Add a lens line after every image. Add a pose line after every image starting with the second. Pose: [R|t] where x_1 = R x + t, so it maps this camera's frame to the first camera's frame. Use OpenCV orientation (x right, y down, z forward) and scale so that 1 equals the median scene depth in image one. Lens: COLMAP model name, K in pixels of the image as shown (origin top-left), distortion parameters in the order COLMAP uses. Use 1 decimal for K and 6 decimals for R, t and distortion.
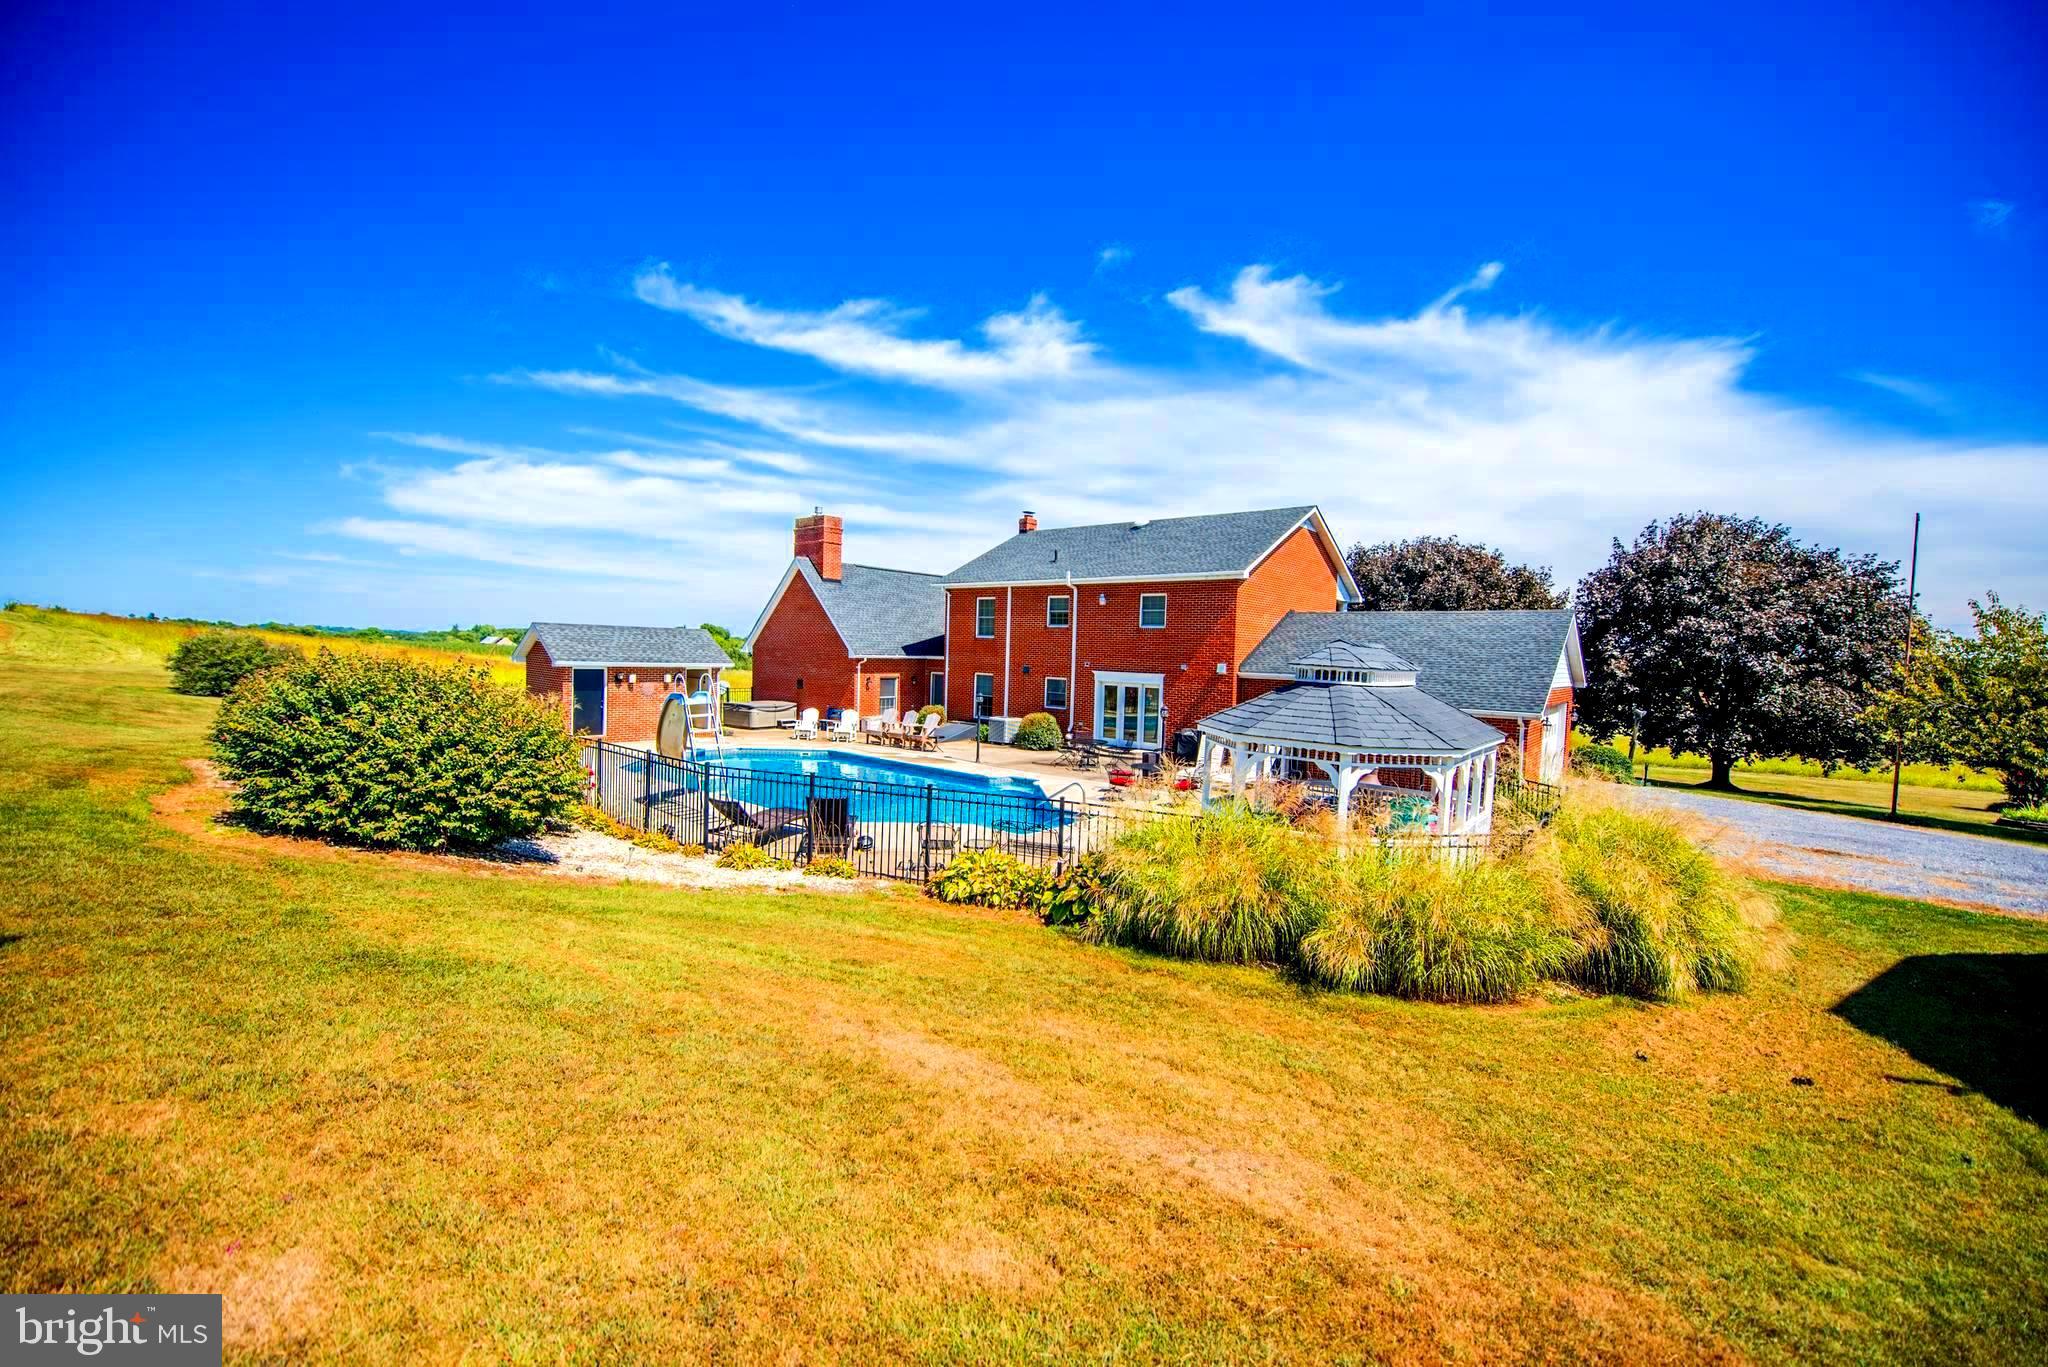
lens RADIAL K [[815.4, 0, 1020.3], [0, 815.4, 683.1], [0, 0, 1]] dist [-0.011581, -0.003574]
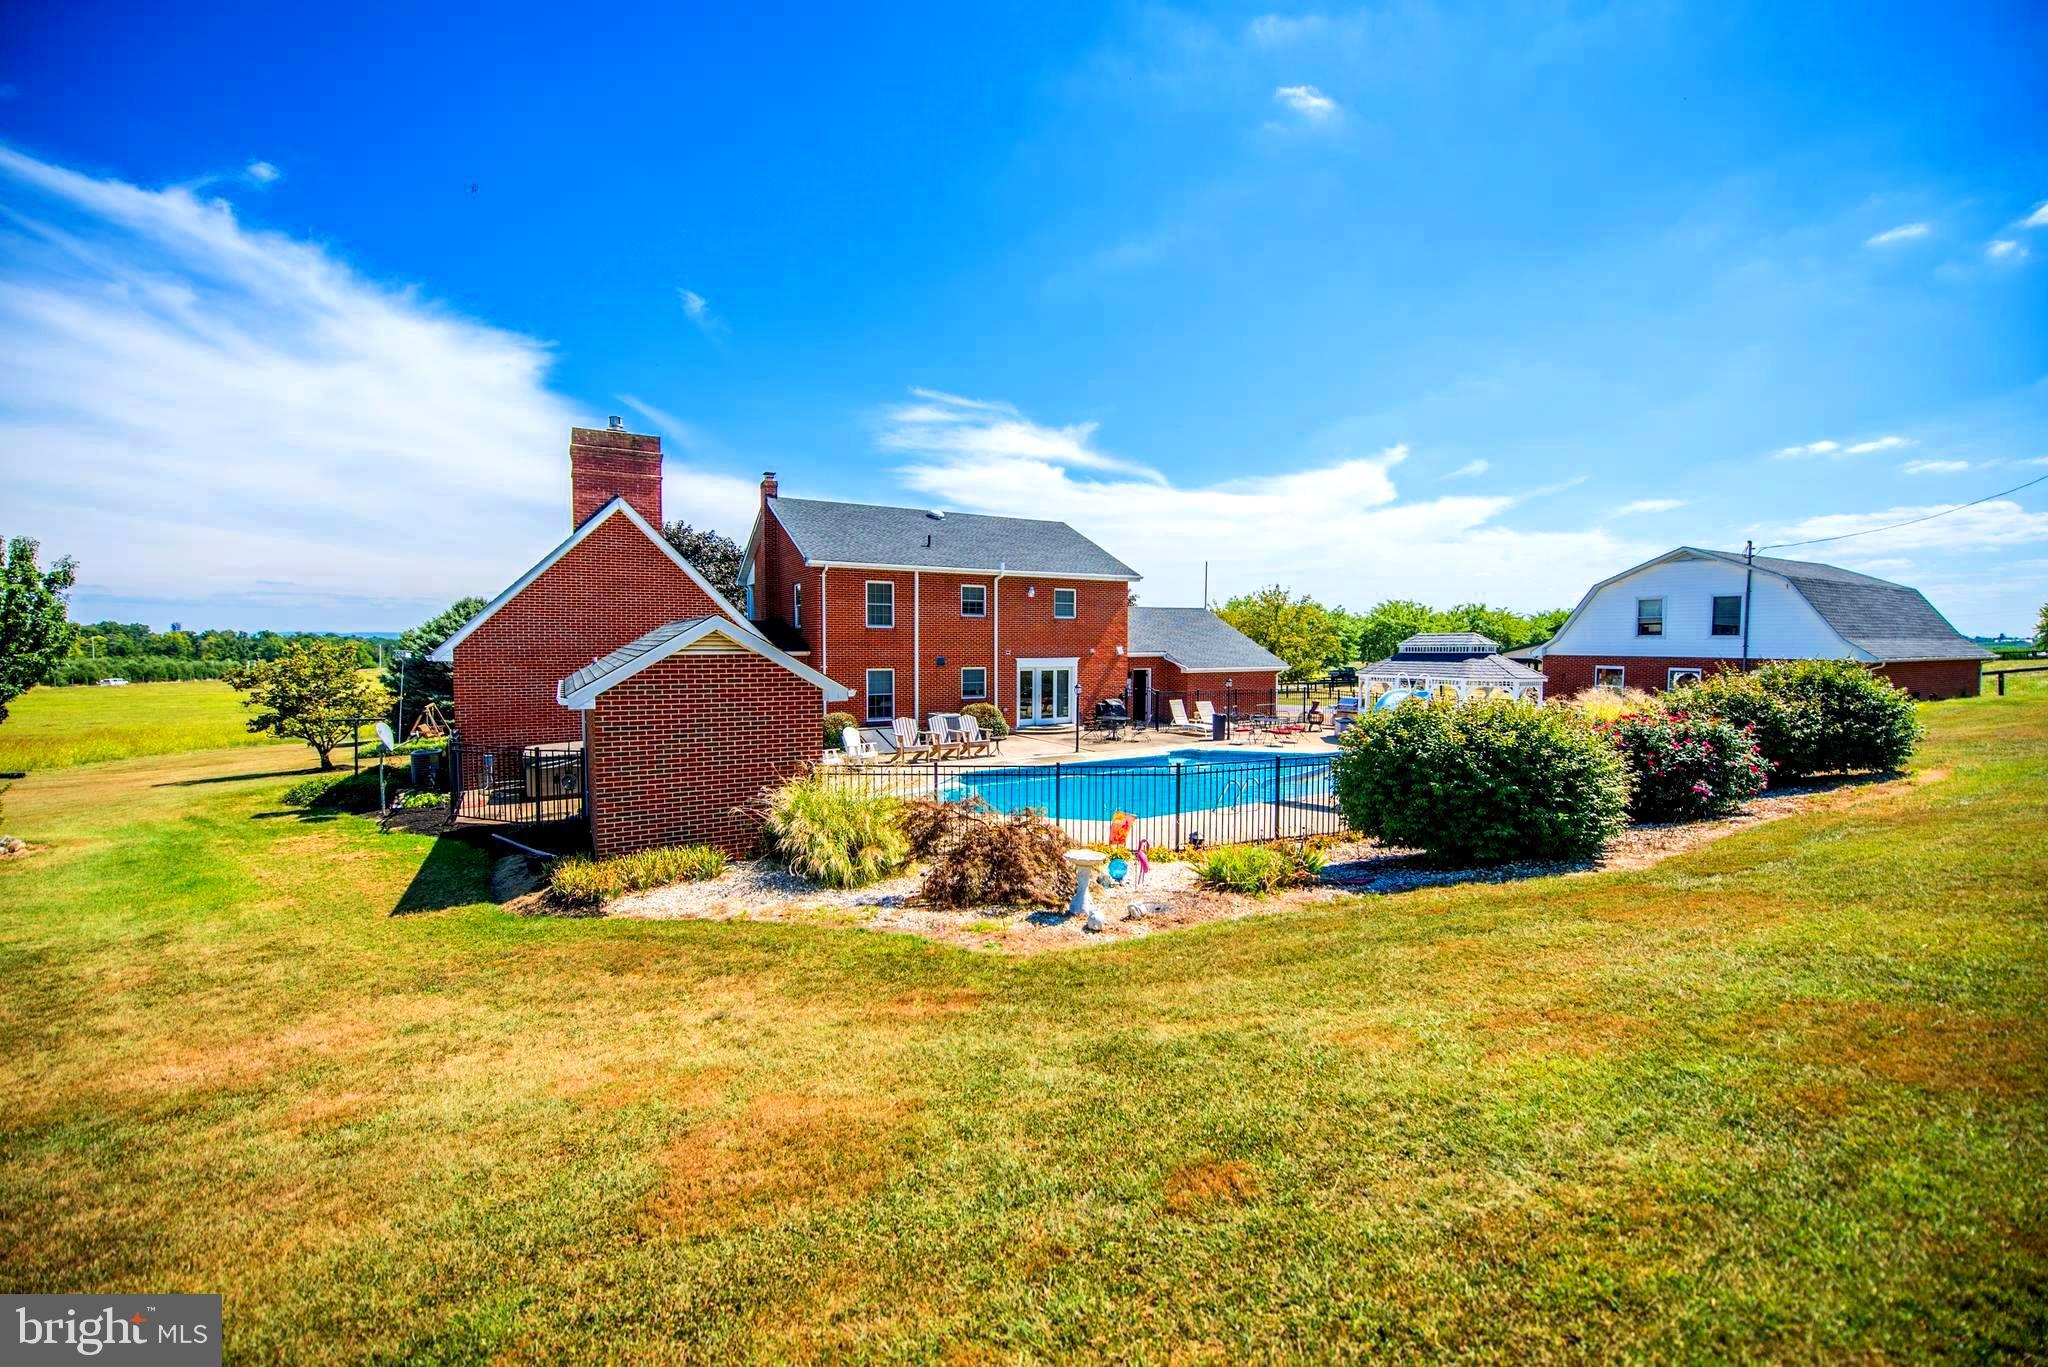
lens RADIAL K [[815.4, 0, 1020.3], [0, 815.4, 683.1], [0, 0, 1]] dist [-0.011581, -0.003574]
pose [[0.337210, -0.080156, 0.938011, -0.895290], [0.046465, 0.996572, 0.068456, -0.054285], [-0.940282, 0.020500, 0.339779, 0.622631]]
